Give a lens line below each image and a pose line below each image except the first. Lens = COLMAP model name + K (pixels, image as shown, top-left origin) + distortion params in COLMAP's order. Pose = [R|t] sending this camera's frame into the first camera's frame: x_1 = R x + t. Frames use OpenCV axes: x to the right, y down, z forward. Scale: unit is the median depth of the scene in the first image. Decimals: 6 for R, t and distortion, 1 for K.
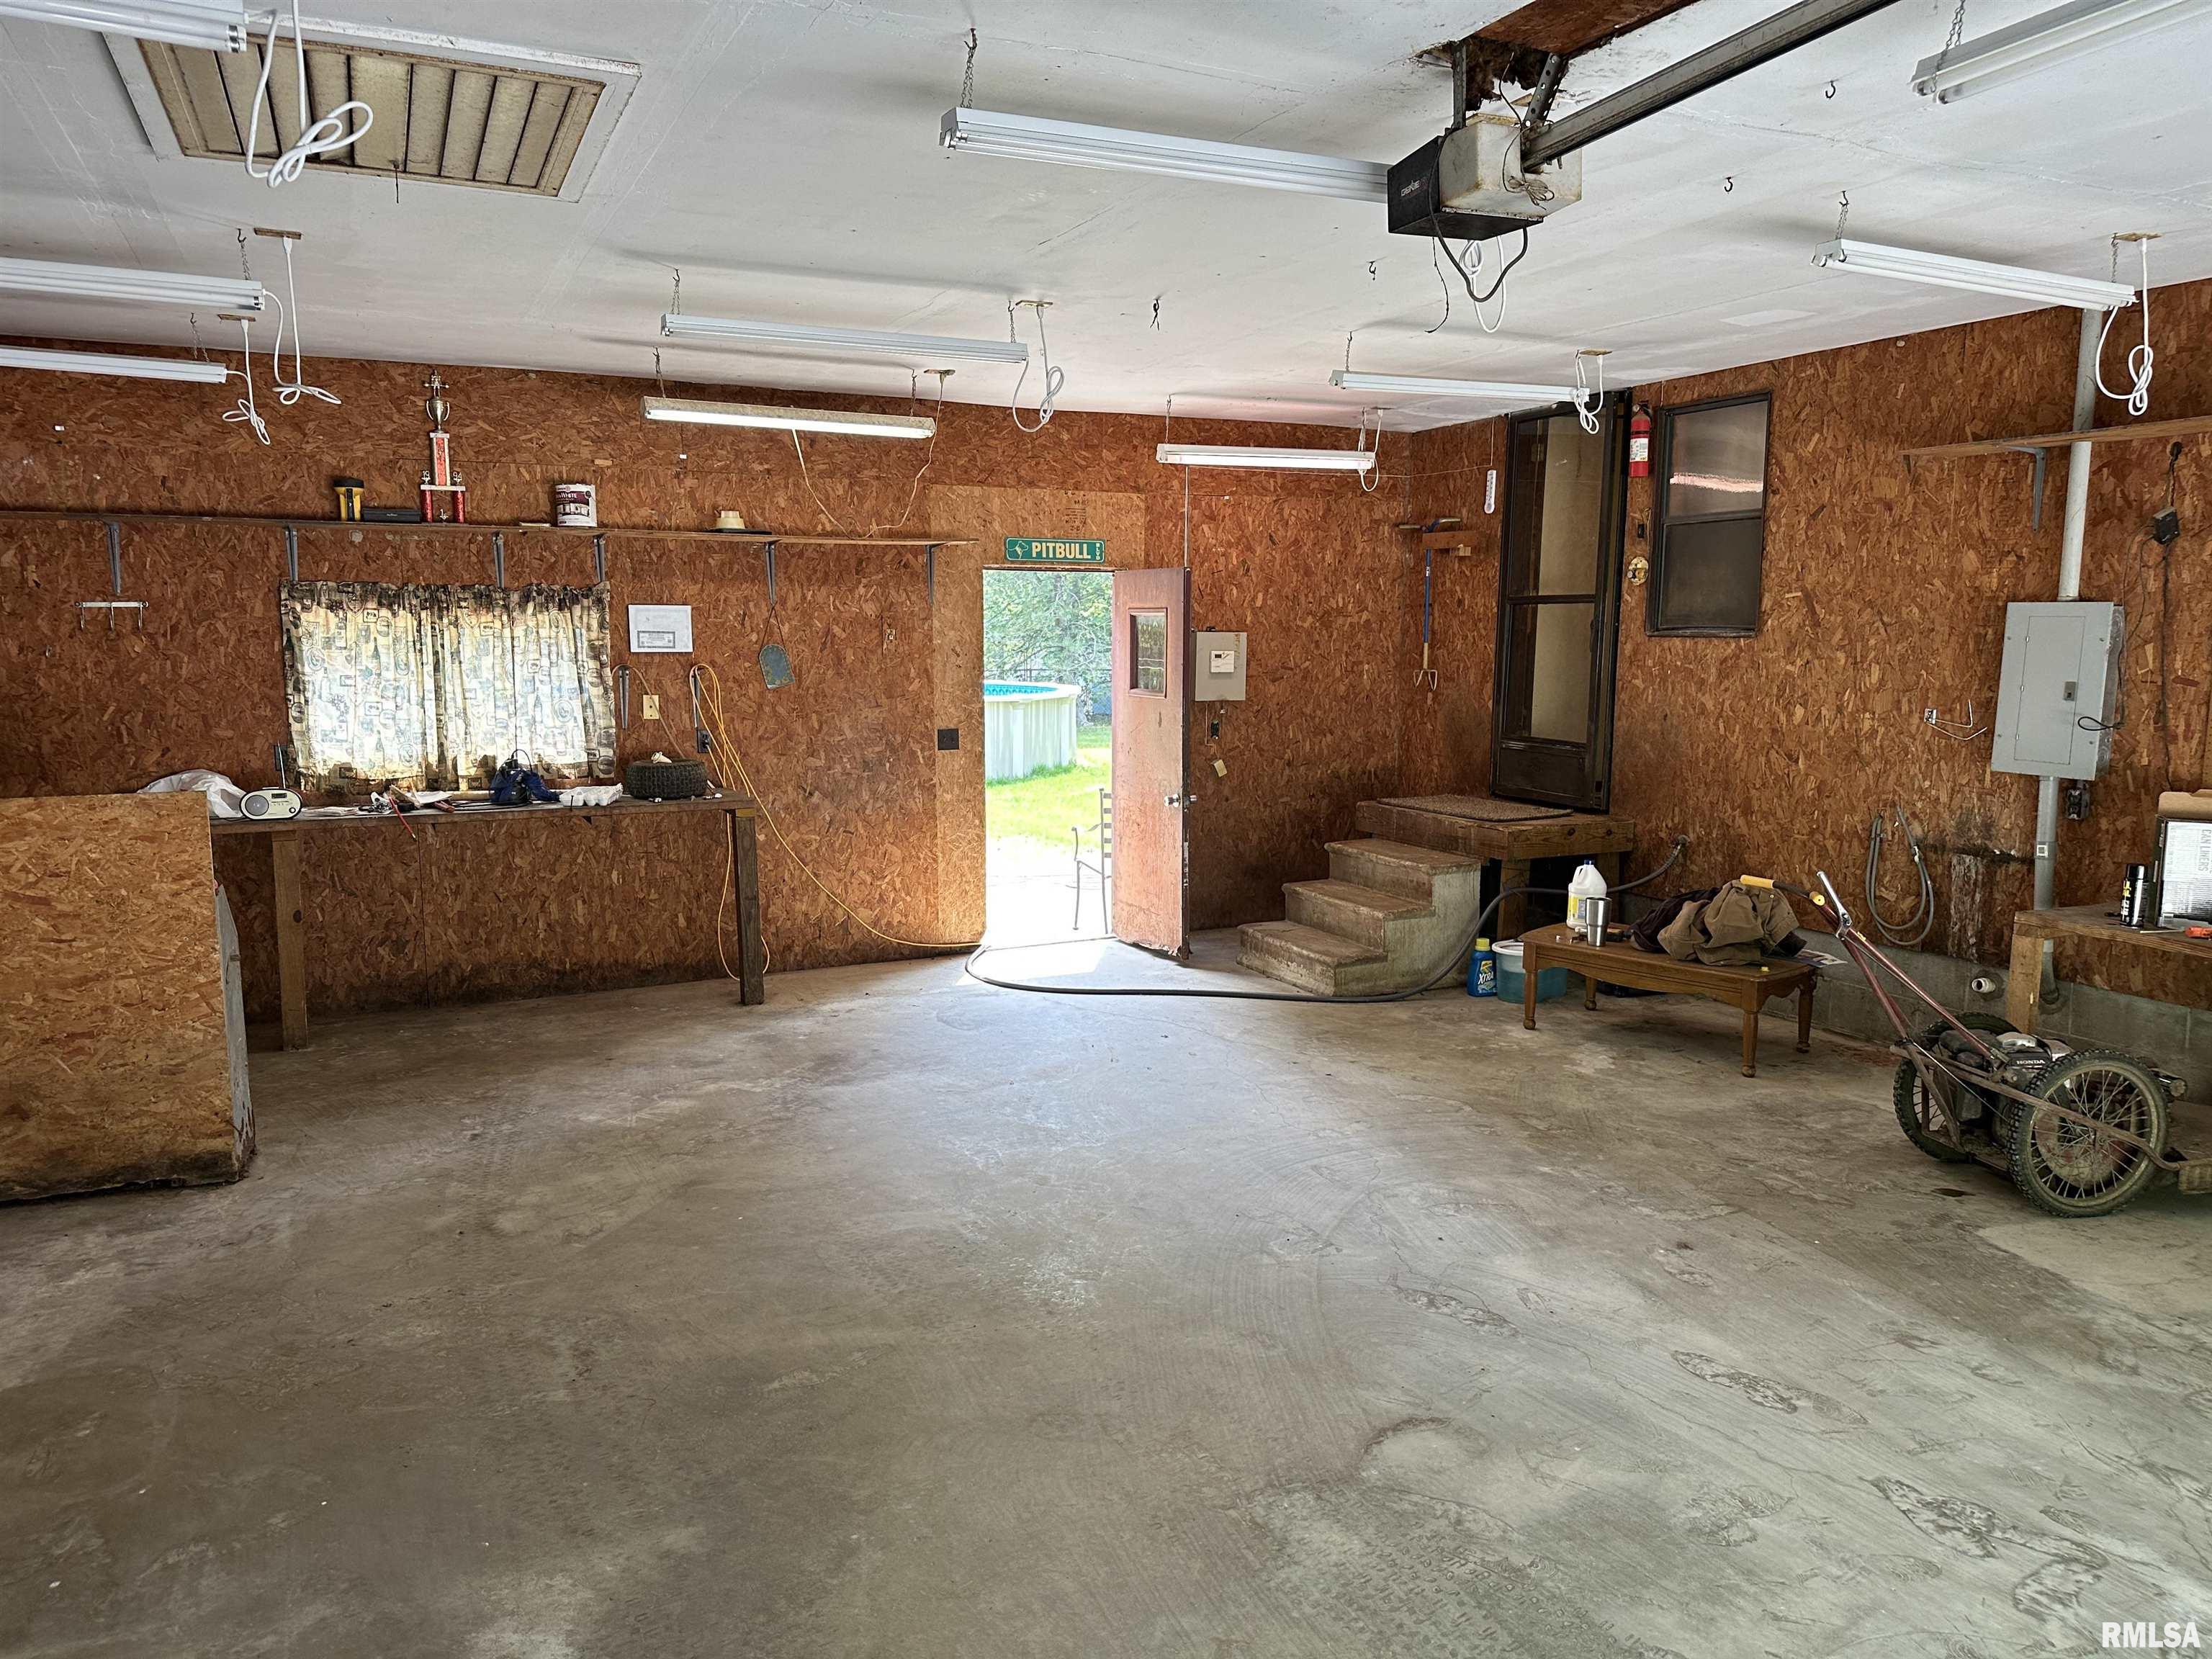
lens RADIAL K [[1554.0, 0, 1102.0], [0, 1554.0, 832.1], [0, 0, 1]] dist [0.061064, -0.076442]
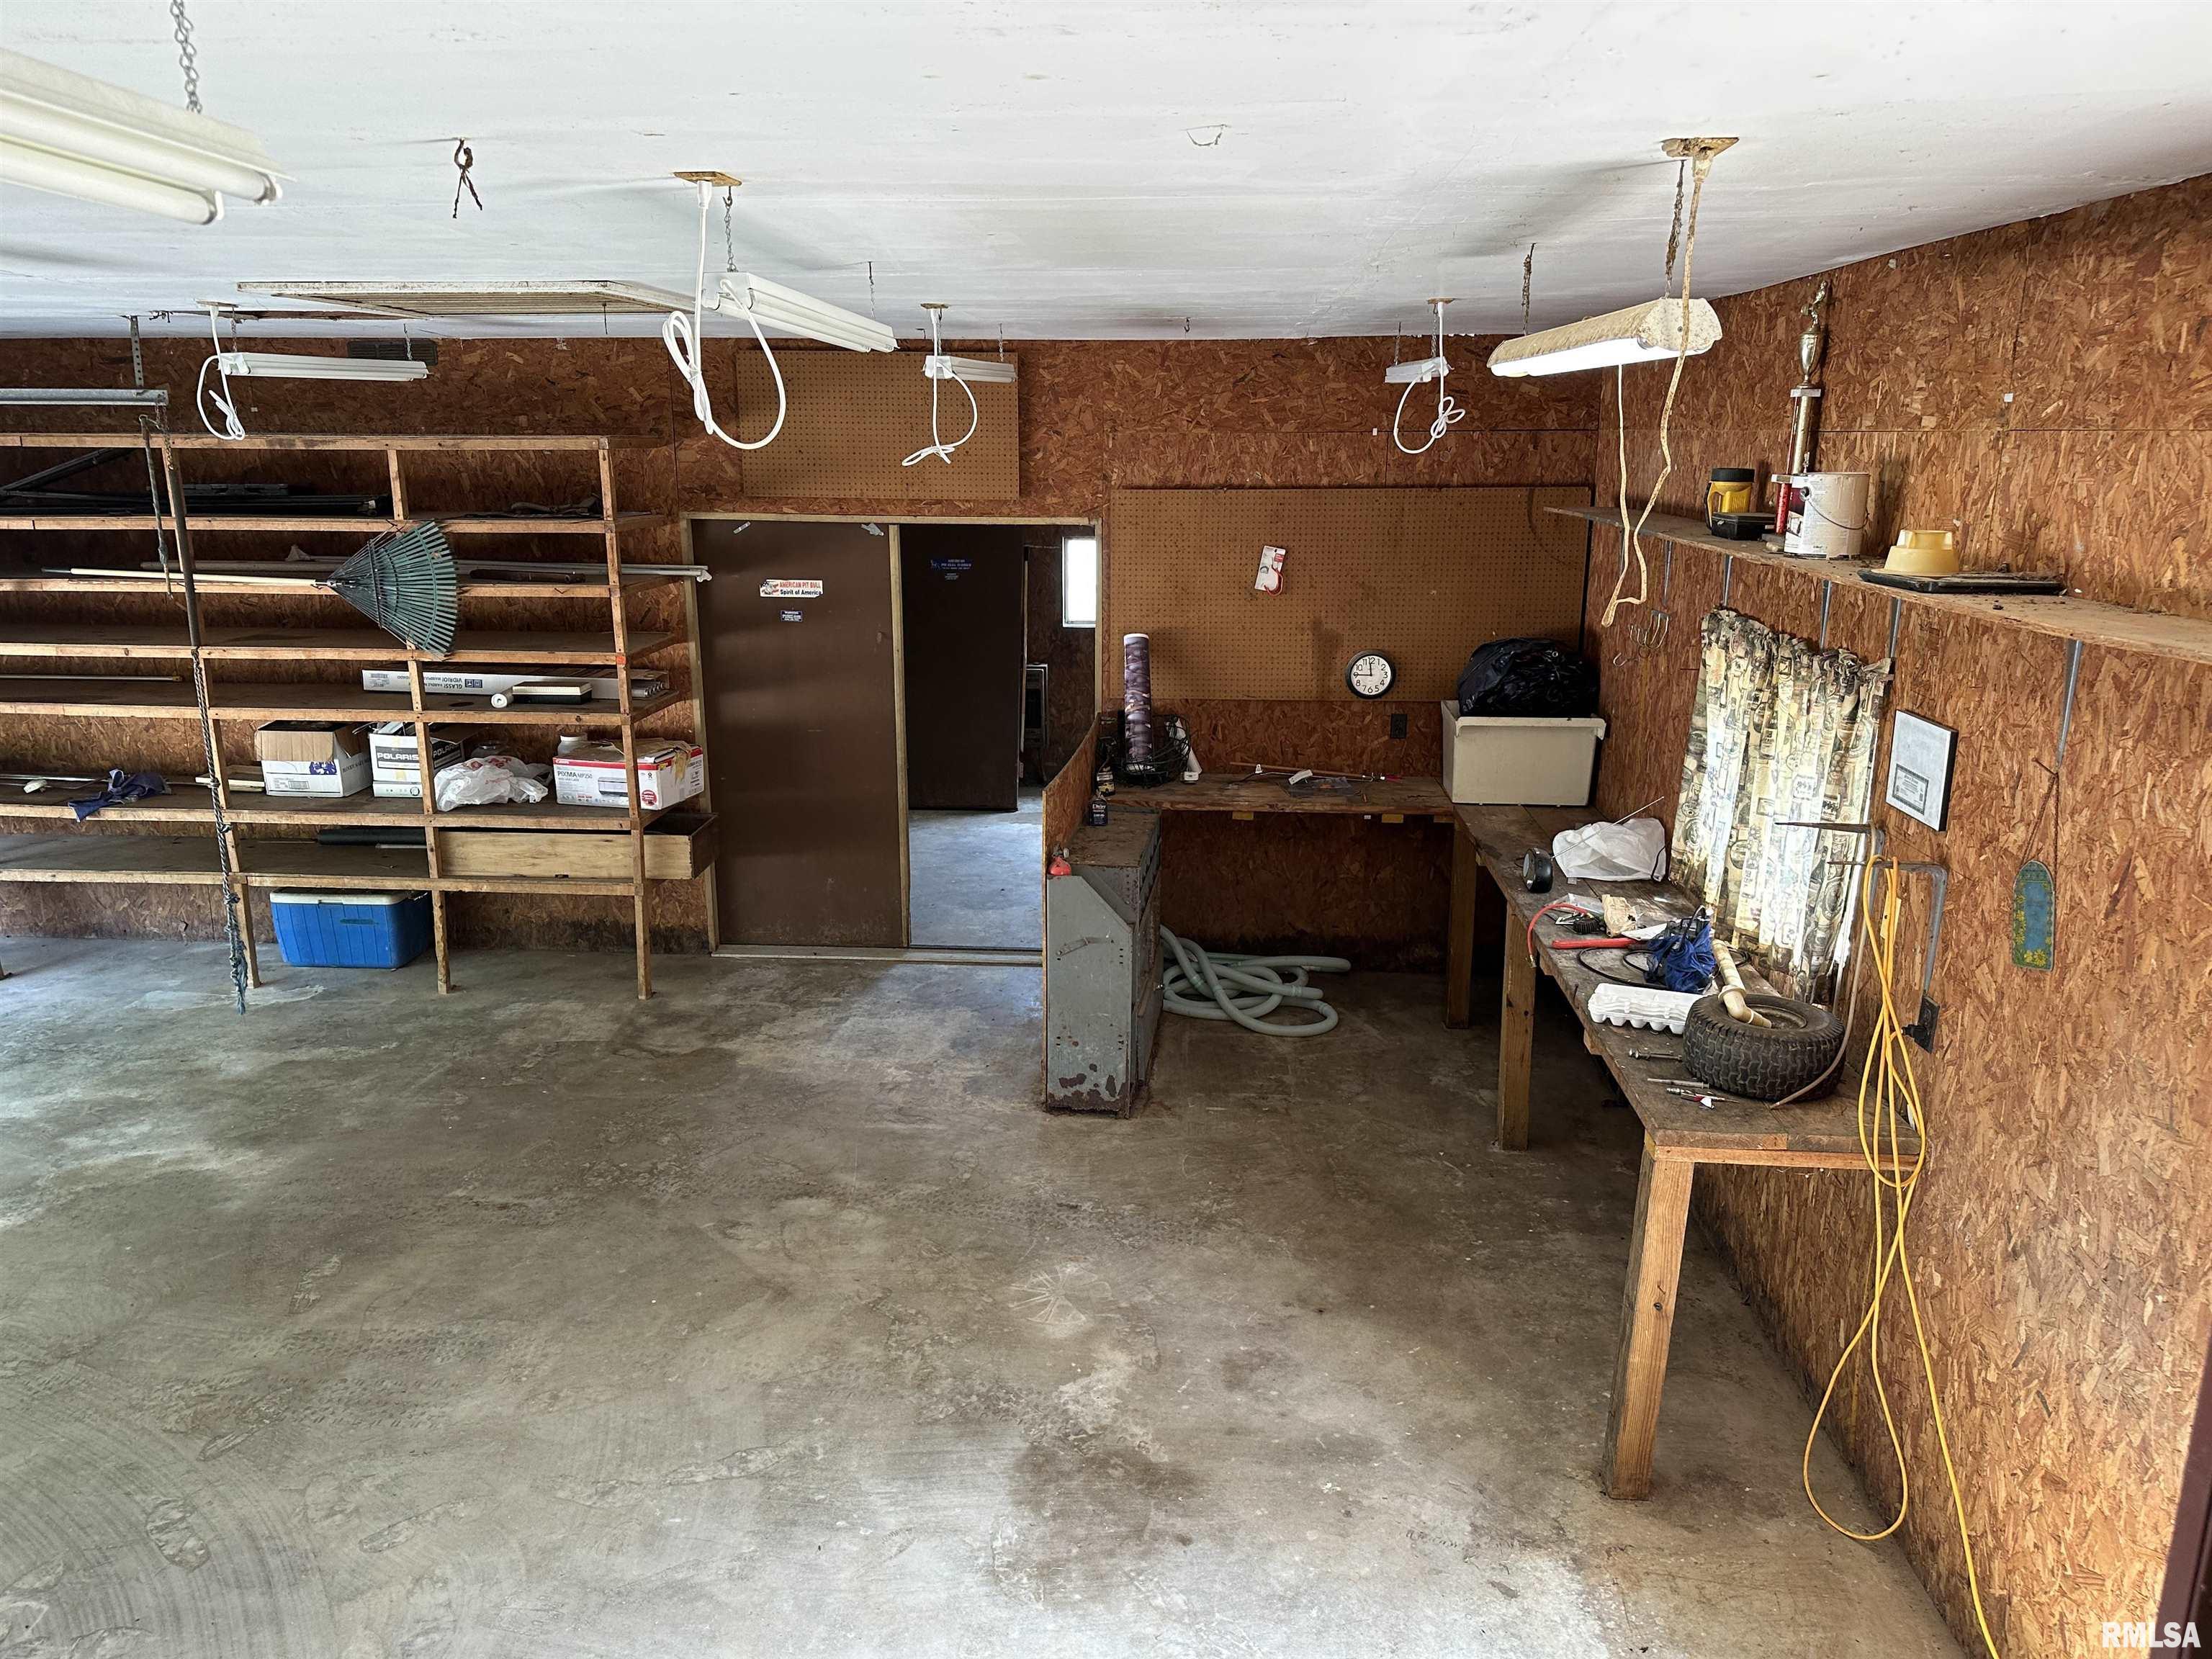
lens RADIAL K [[1554.0, 0, 1102.5], [0, 1554.0, 824.6], [0, 0, 1]] dist [0.061064, -0.076442]
pose [[-0.499387, 0.213747, -0.839598, 0.316609], [-0.114469, 0.944314, 0.308492, -0.301622], [0.858784, 0.250165, -0.447111, 1.307294]]
